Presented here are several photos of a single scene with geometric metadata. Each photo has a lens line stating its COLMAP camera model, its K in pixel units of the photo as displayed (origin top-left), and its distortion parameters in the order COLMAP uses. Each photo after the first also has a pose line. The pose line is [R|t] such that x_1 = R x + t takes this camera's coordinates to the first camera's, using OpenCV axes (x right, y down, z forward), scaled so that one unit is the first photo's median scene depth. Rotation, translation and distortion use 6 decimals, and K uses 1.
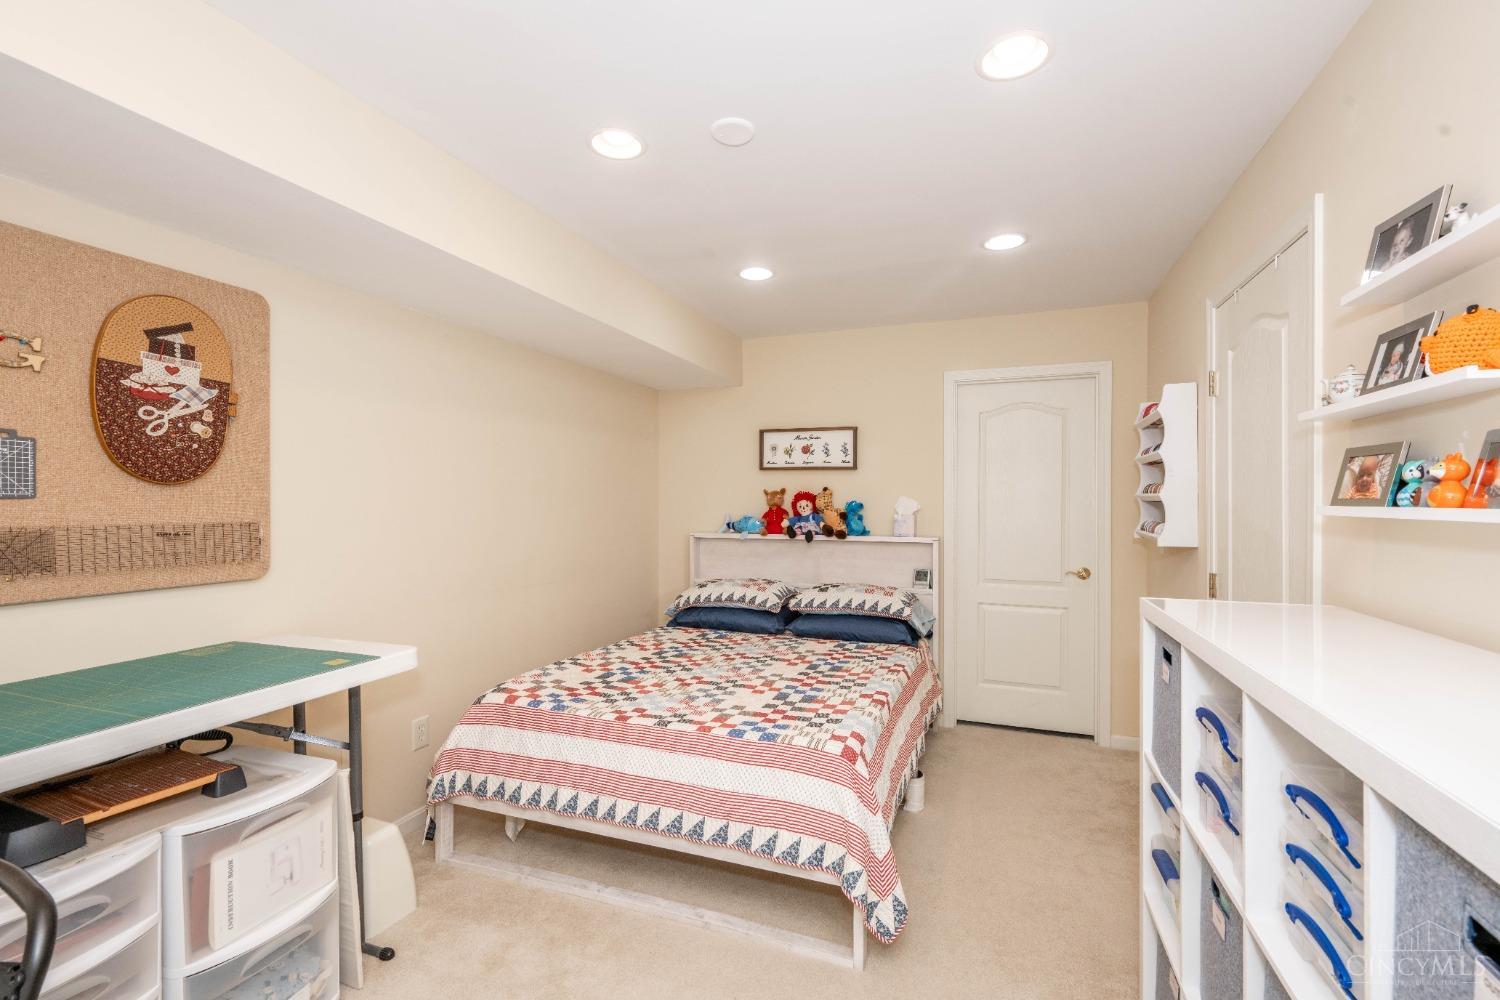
lens RADIAL K [[658.6, 0, 750.0], [0, 658.6, 499.9], [0, 0, 1]] dist [-0.000255, -0.000158]
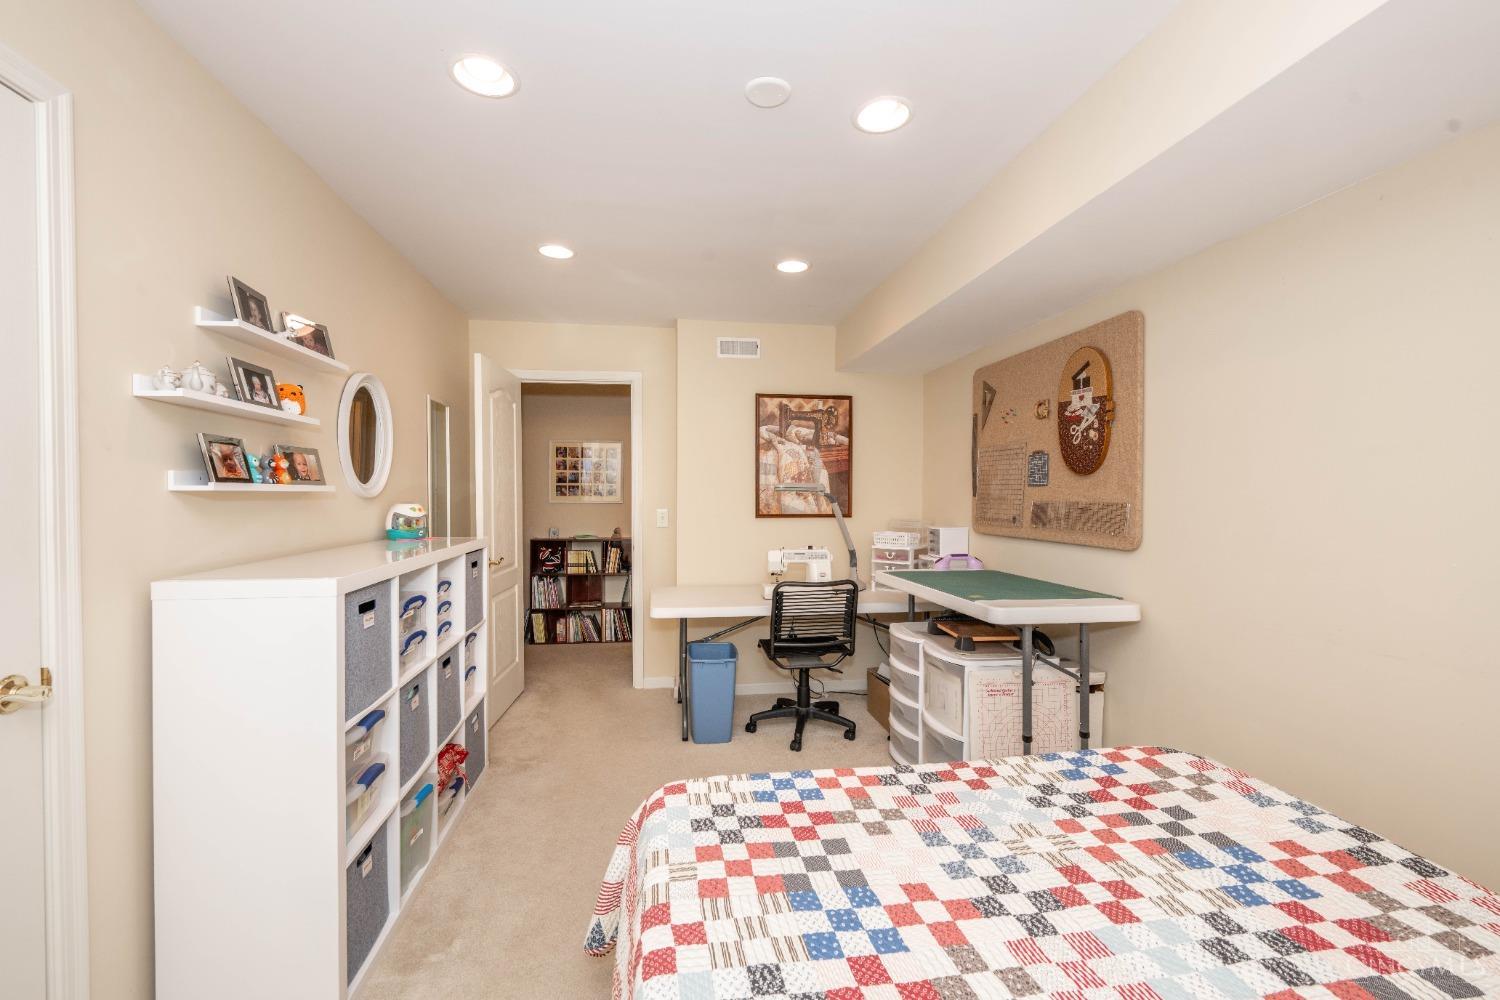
lens RADIAL K [[624.6, 0, 749.3], [0, 624.6, 503.2], [0, 0, 1]] dist [0.006888, 0.000288]
pose [[-0.870609, 0.003837, -0.491961, 0.442160], [-0.002477, 0.999923, 0.012182, 0.022832], [0.491970, 0.011824, -0.870532, 1.777689]]
